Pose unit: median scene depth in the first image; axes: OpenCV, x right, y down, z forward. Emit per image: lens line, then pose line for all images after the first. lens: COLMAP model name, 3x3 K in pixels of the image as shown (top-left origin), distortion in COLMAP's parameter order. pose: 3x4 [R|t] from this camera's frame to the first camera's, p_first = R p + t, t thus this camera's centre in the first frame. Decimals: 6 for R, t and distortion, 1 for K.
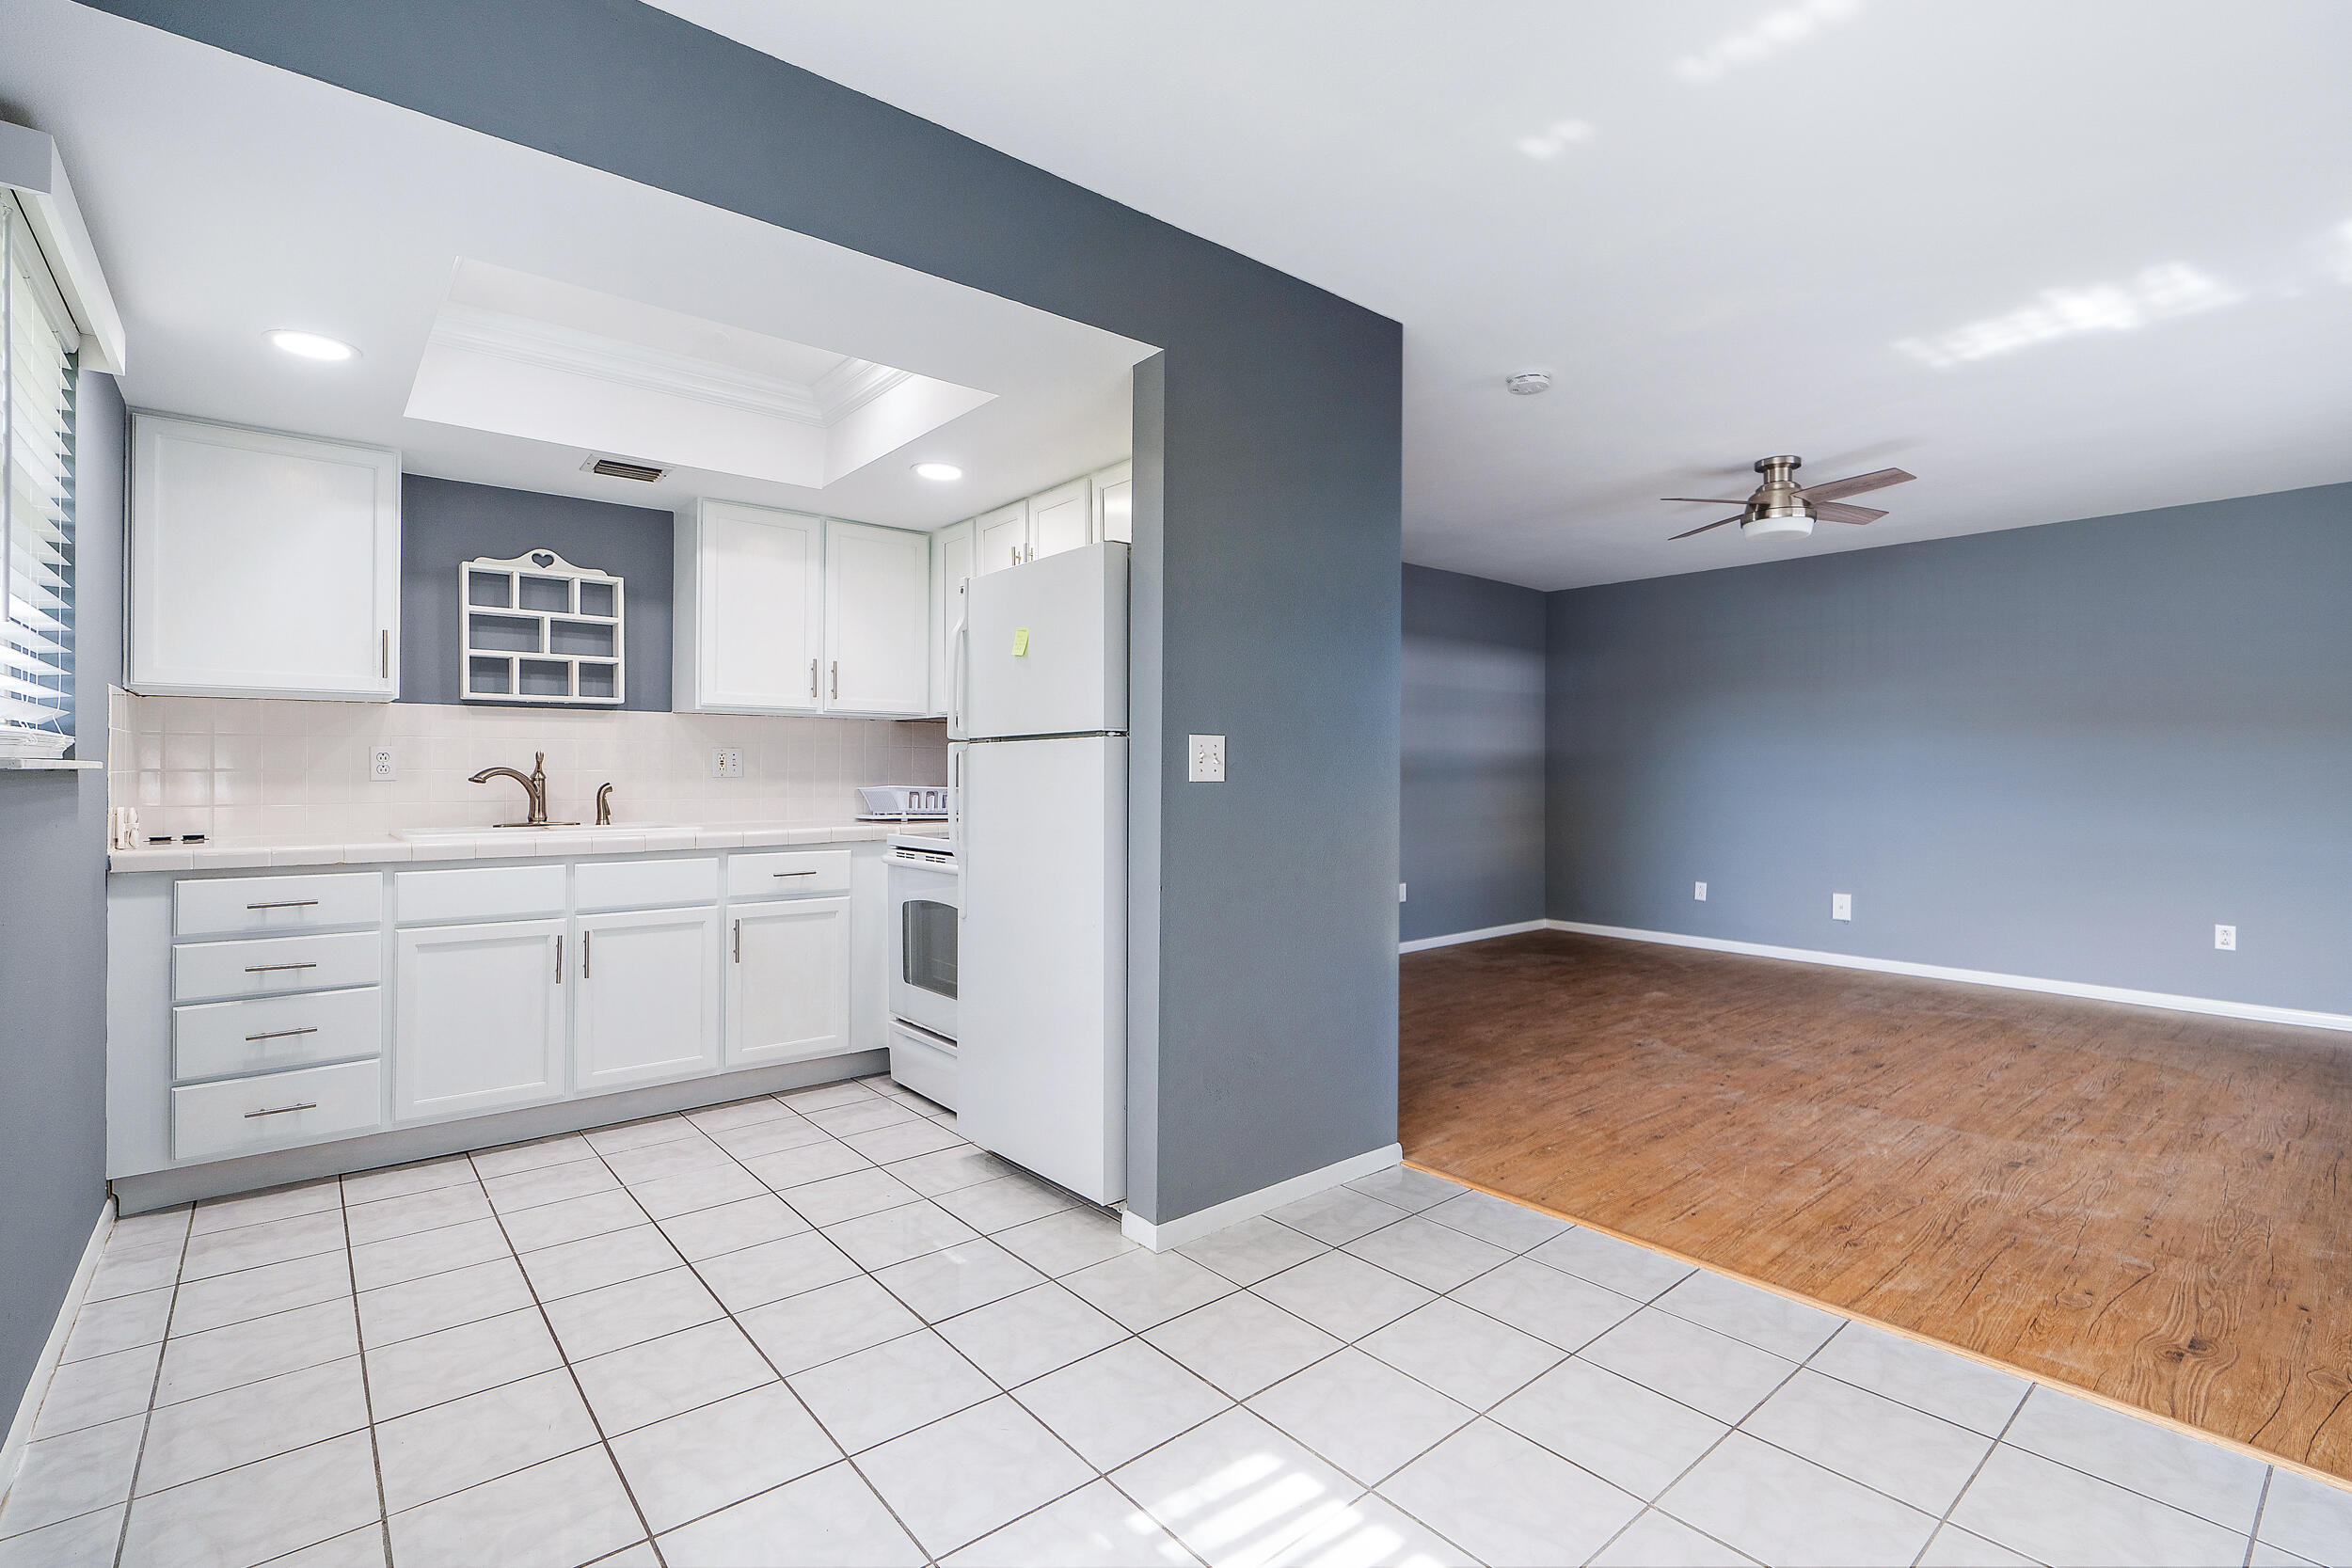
lens RADIAL K [[1076.7, 0, 1169.1], [0, 1076.7, 759.9], [0, 0, 1]] dist [-0.001759, 0.000296]
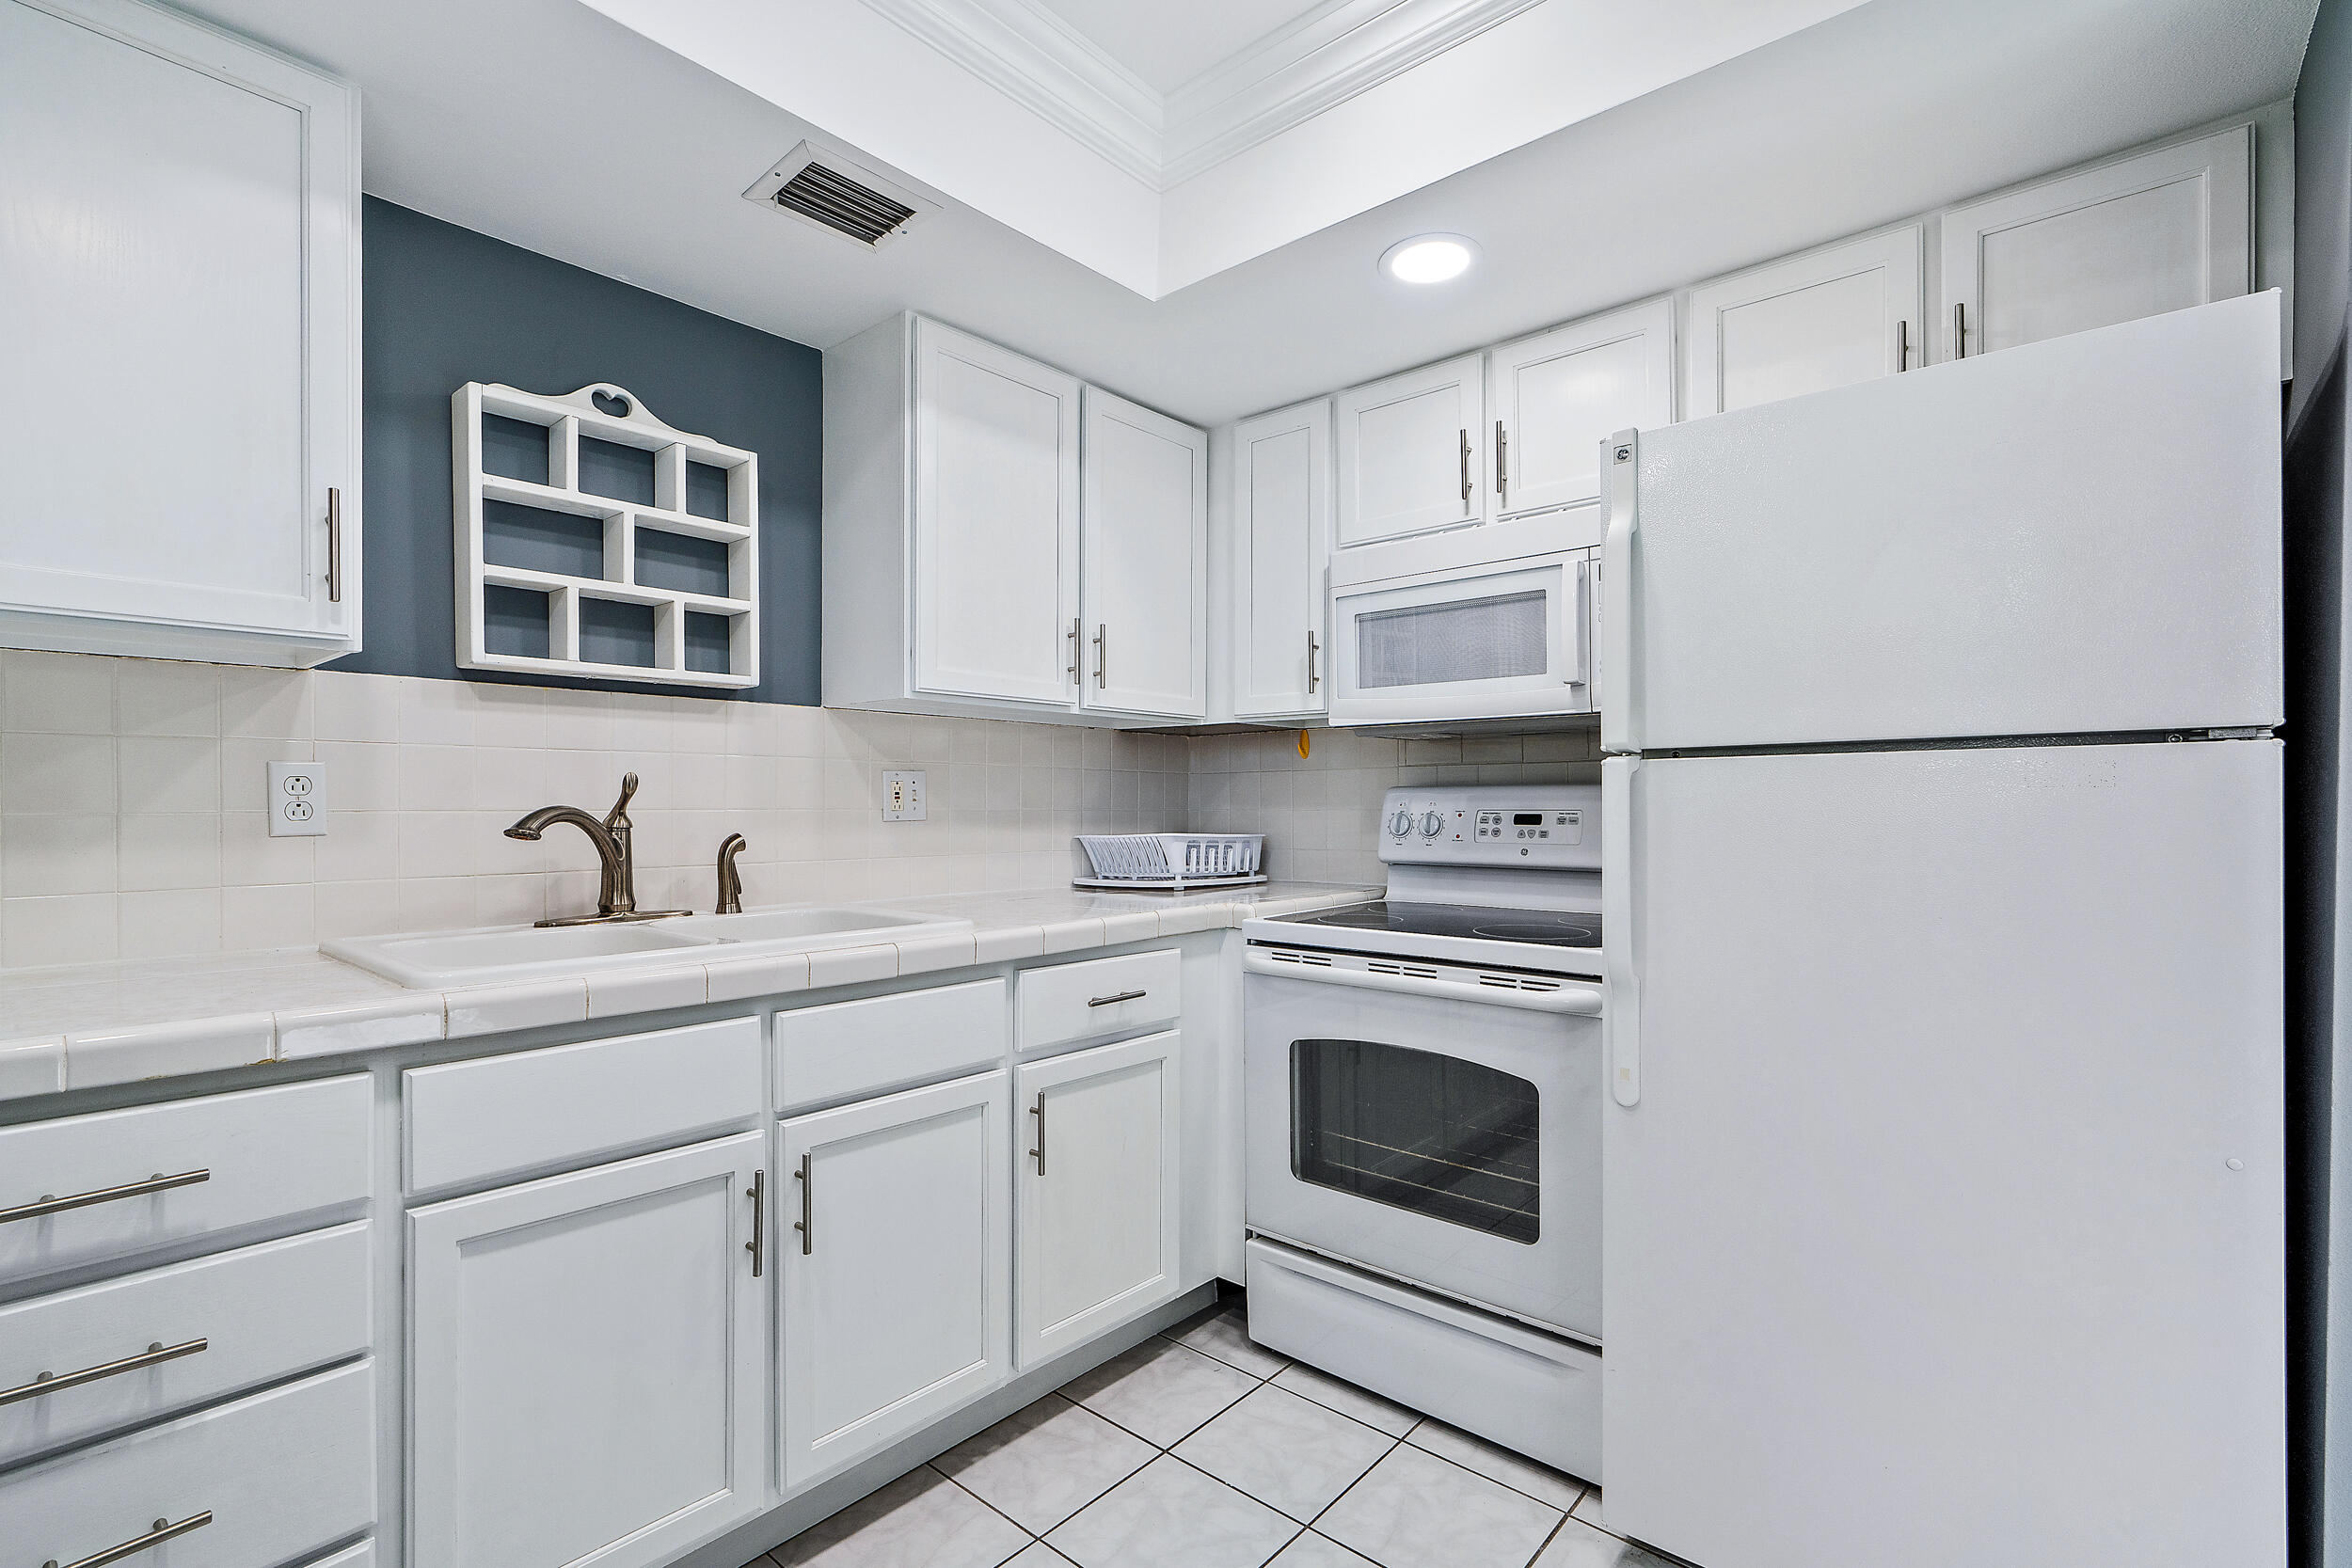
lens RADIAL K [[1076.7, 0, 1178.7], [0, 1076.7, 804.6], [0, 0, 1]] dist [-0.001759, 0.000296]
pose [[0.987816, -0.001346, 0.155620, -0.411899], [-0.000897, 0.999897, 0.014339, -0.001405], [-0.155623, -0.014304, 0.987713, 0.464050]]
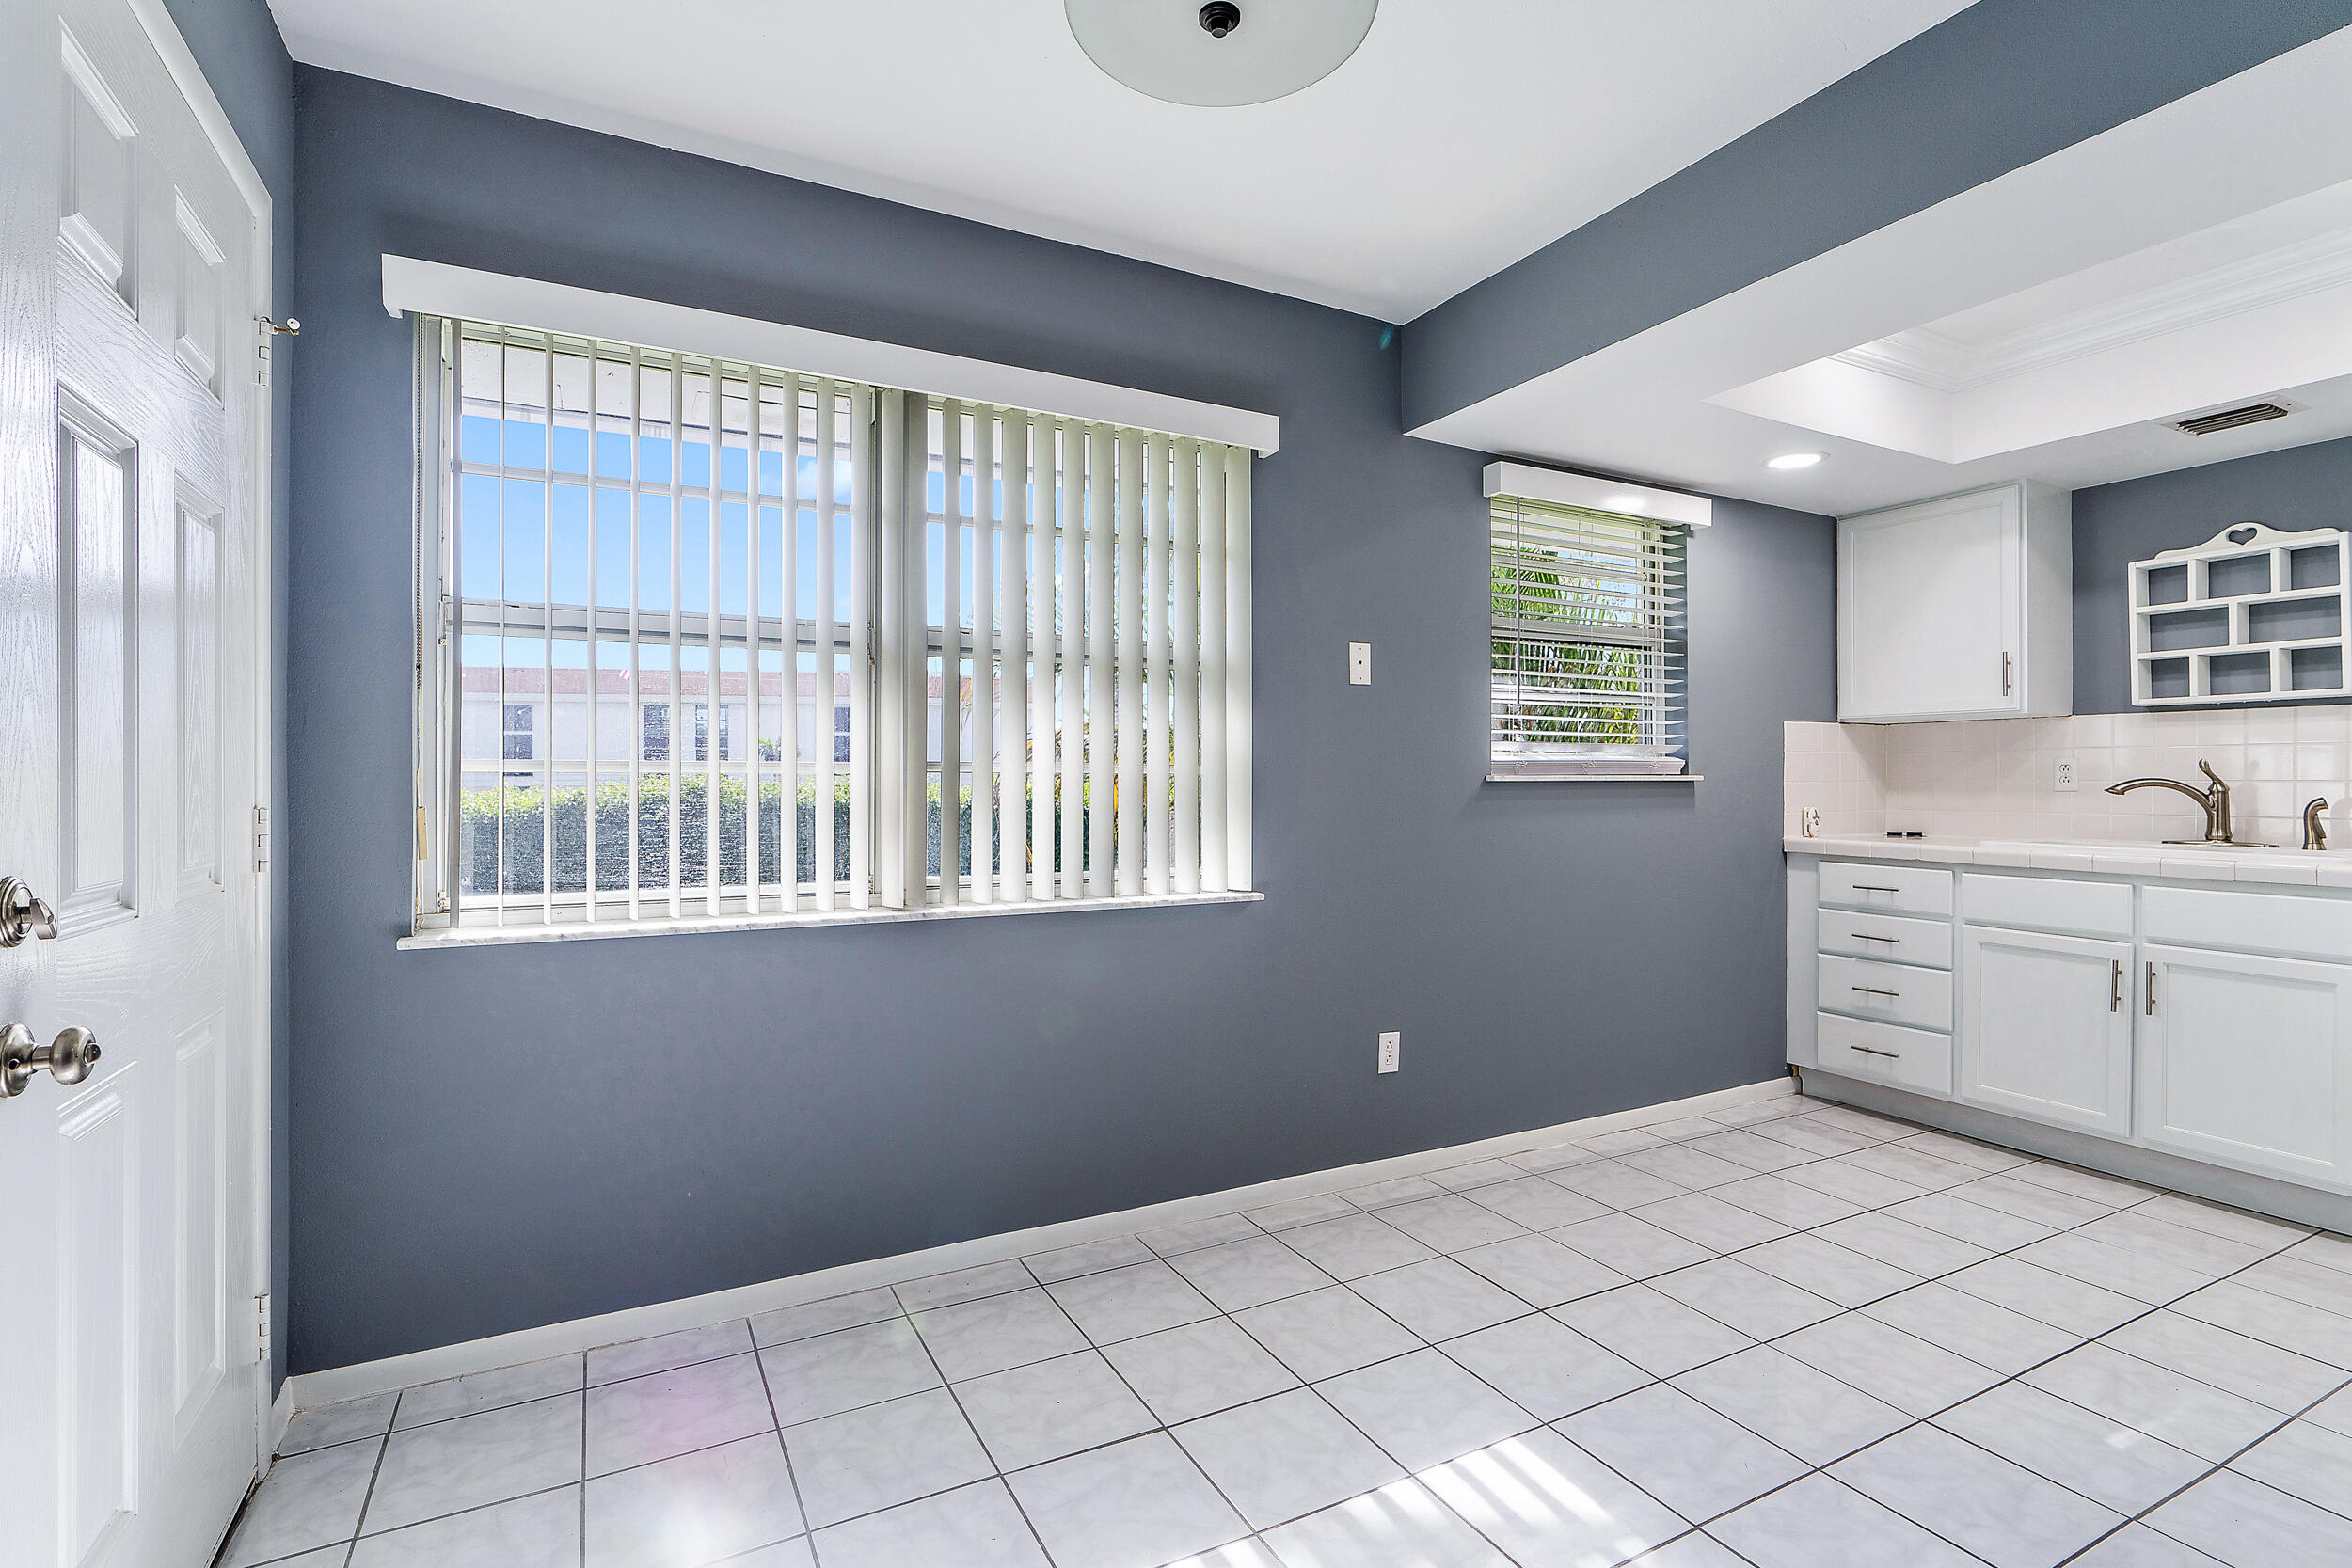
lens RADIAL K [[1076.7, 0, 1160.7], [0, 1076.7, 782.7], [0, 0, 1]] dist [-0.001759, 0.000296]
pose [[-0.206564, 0.000888, -0.978433, 0.453297], [0.007818, 0.999969, -0.000743, 0.004685], [0.978402, -0.007803, -0.206564, 0.351336]]
